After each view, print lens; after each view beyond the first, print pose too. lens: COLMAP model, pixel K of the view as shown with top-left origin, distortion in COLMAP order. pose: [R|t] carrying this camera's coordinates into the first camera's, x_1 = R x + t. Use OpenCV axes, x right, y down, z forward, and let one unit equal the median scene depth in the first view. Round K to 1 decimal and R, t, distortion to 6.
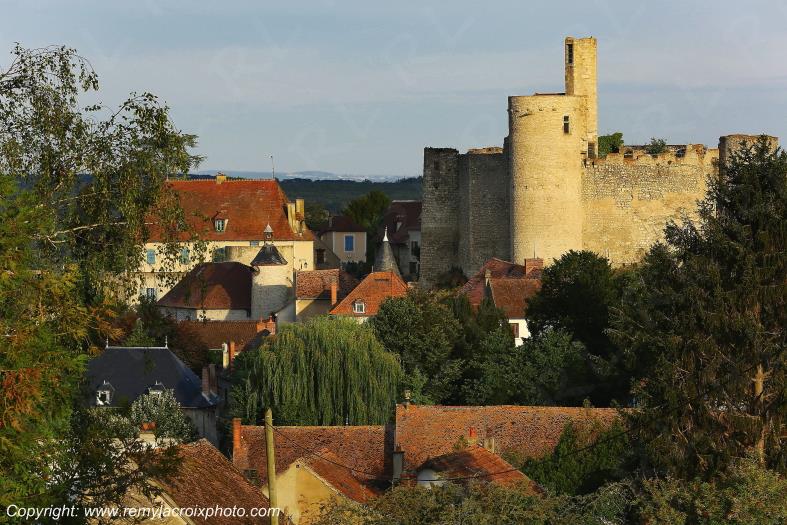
lens RADIAL K [[593.2, 0, 393.6], [0, 593.2, 264.2], [0, 0, 1]] dist [0.008307, 0.007854]
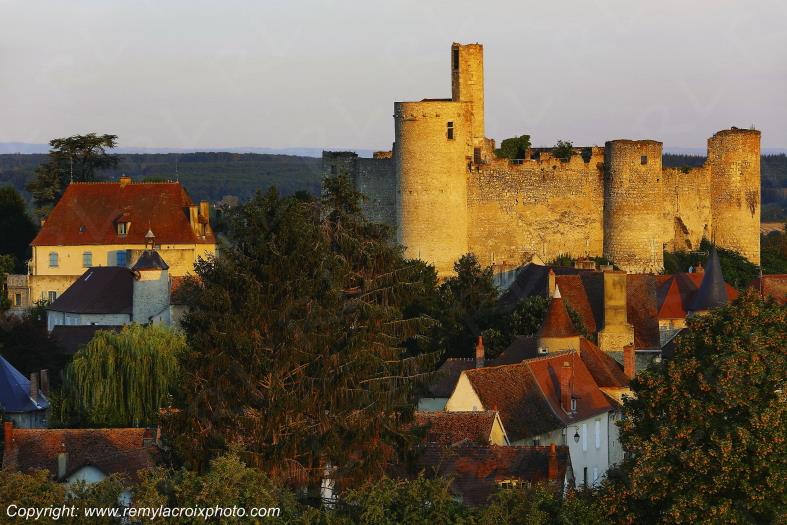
lens RADIAL K [[621.0, 0, 393.3], [0, 621.0, 259.4], [0, 0, 1]] dist [0.012961, 0.011654]
pose [[0.999995, -0.001209, 0.002871, 0.187435], [0.001211, 0.999999, -0.000672, -0.014141], [-0.002870, 0.000675, 0.999996, -0.057916]]
